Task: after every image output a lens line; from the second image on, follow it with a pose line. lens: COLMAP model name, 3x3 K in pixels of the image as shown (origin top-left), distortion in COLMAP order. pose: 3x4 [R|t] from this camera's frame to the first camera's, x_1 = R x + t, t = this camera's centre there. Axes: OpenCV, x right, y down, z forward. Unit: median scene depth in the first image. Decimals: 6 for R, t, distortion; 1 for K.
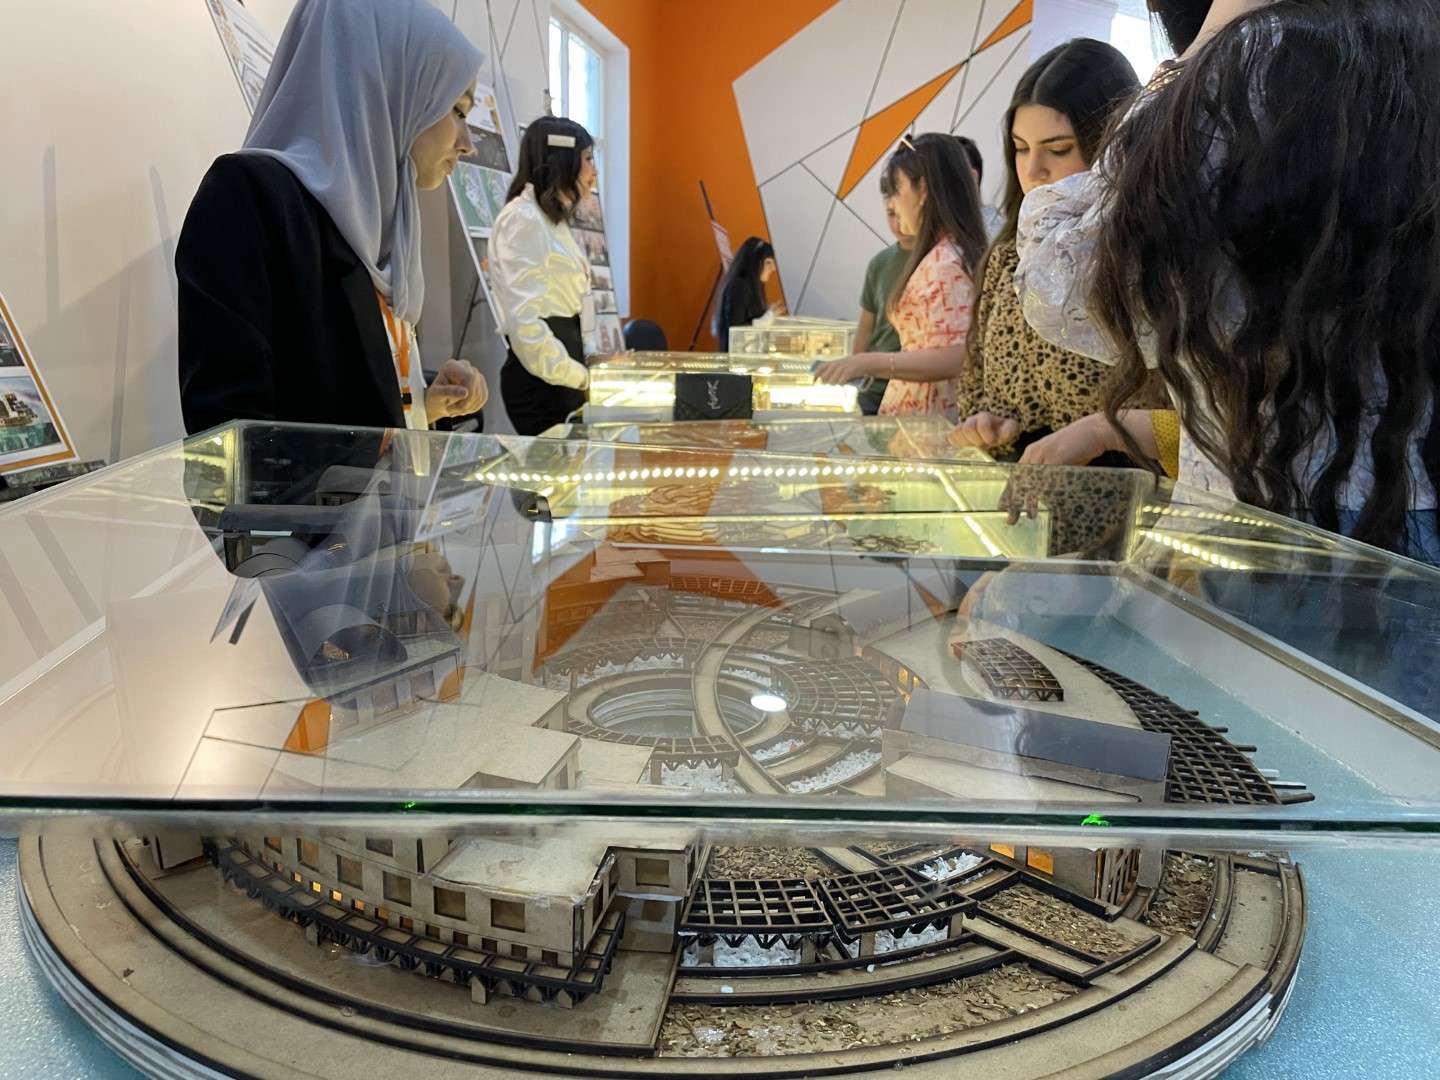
lens RADIAL K [[1083.3, 0, 720.0], [0, 1083.3, 540.0], [0, 0, 1]] dist [0.003628, 0.002082]
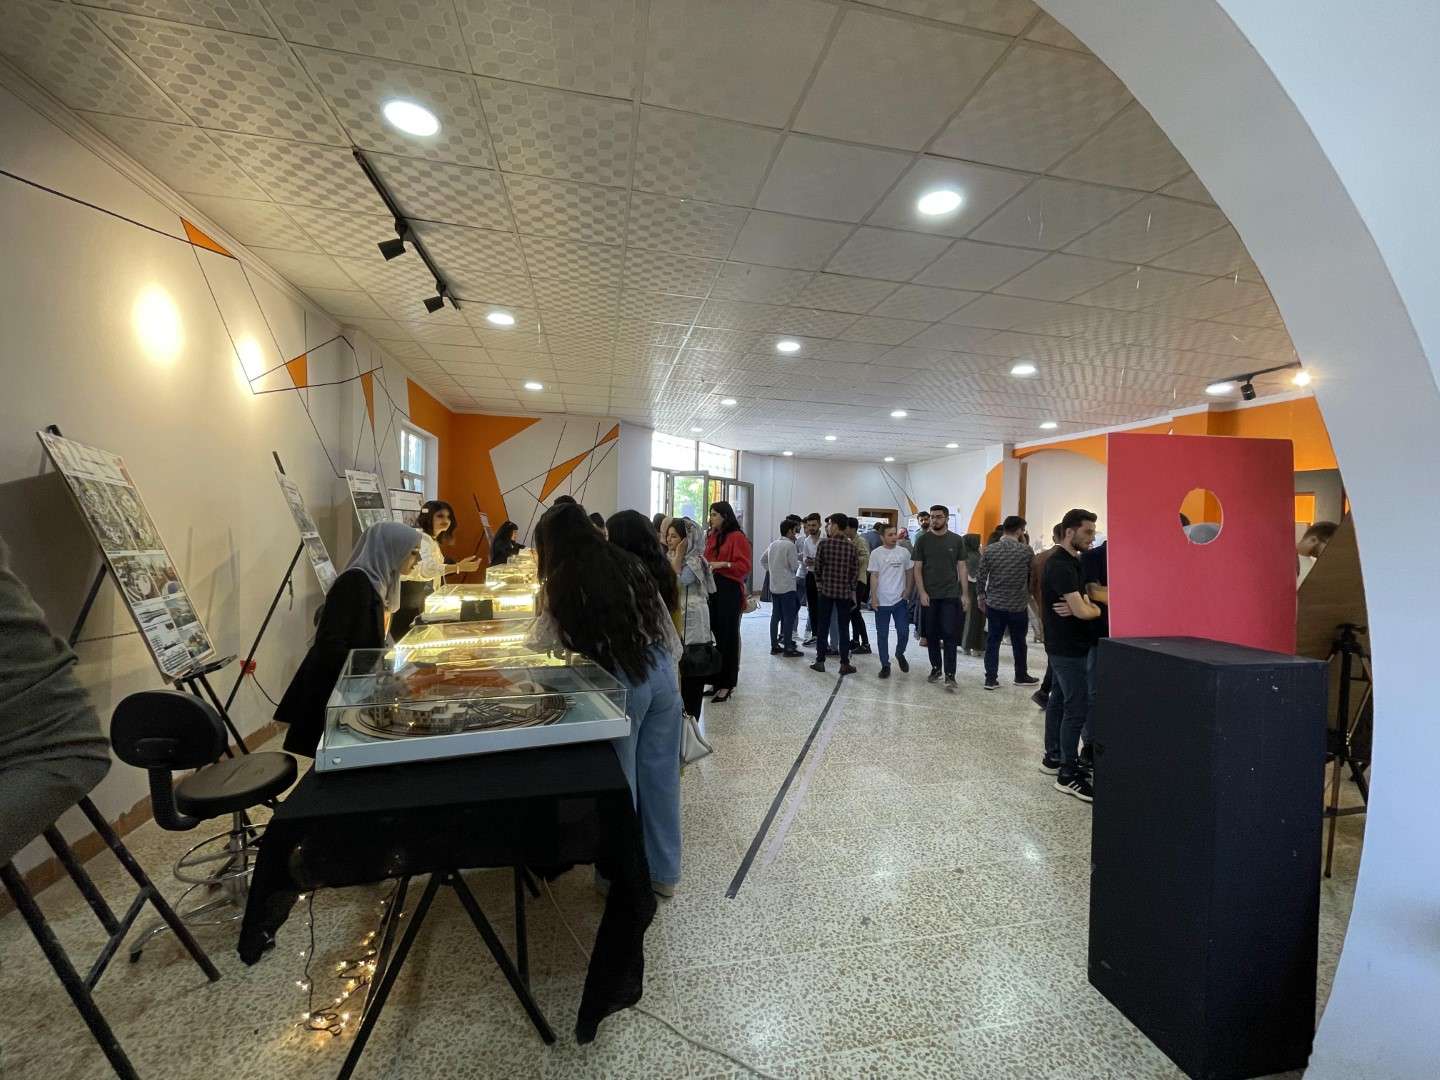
lens RADIAL K [[585.2, 0, 720.0], [0, 585.2, 540.0], [0, 0, 1]] dist [-0.000381, 0.000282]
pose [[0.929690, -0.007821, 0.368261, 0.025502], [0.074066, 0.983324, -0.166099, -0.018600], [-0.360821, 0.181696, 0.914765, -0.749252]]
